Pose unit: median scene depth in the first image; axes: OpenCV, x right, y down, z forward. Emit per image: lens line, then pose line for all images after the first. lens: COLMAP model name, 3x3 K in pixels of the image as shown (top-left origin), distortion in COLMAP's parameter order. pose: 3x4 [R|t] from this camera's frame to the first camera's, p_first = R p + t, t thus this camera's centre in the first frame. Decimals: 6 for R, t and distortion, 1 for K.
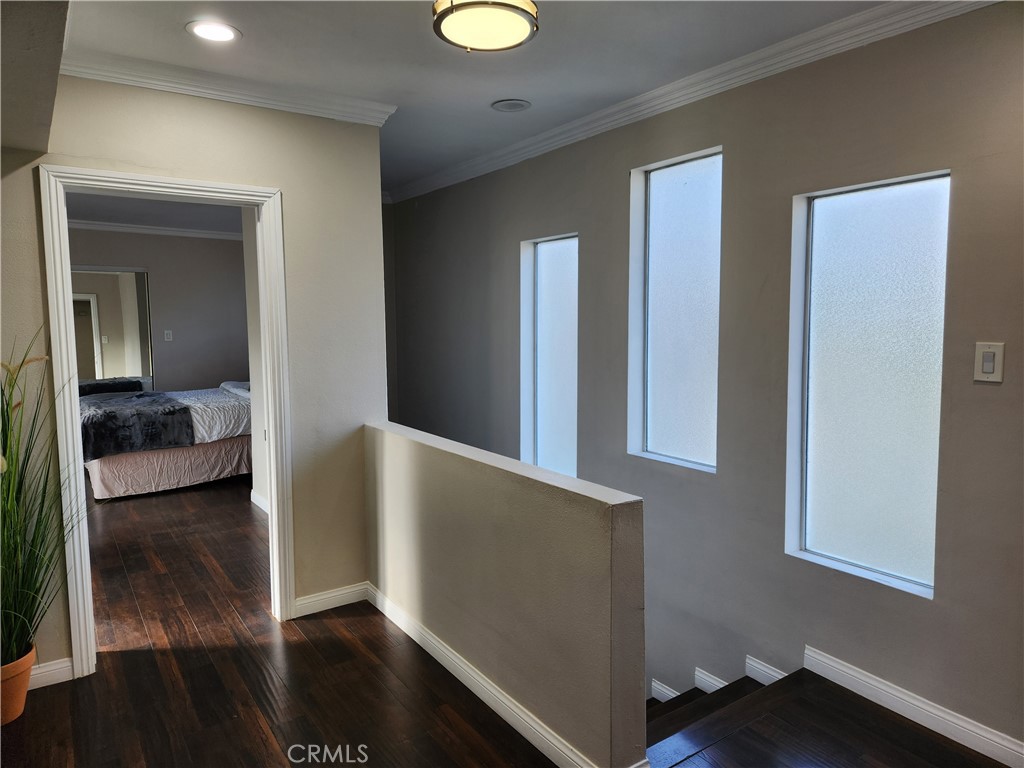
lens RADIAL K [[691.0, 0, 516.8], [0, 691.0, 378.3], [0, 0, 1]] dist [0.076615, -0.057560]
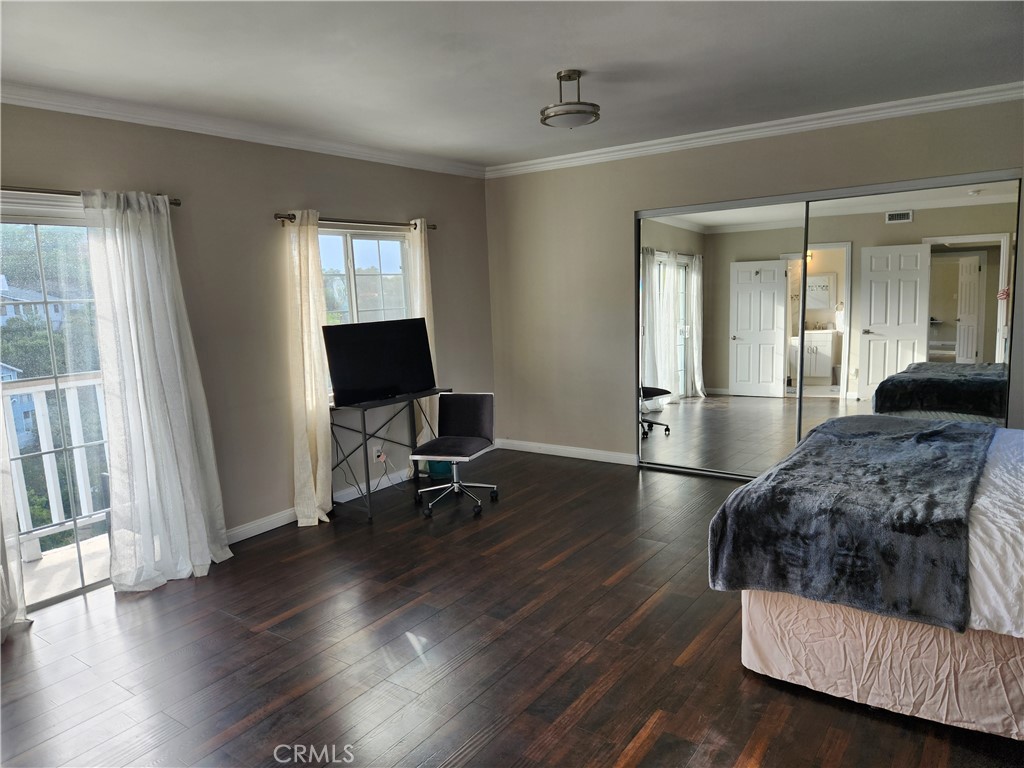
lens RADIAL K [[691.0, 0, 516.8], [0, 691.0, 378.3], [0, 0, 1]] dist [0.076615, -0.057560]
pose [[0.339807, 0.122846, -0.932438, -0.218833], [-0.056774, 0.992304, 0.110043, -0.062610], [0.938780, 0.015545, 0.344167, 0.667700]]
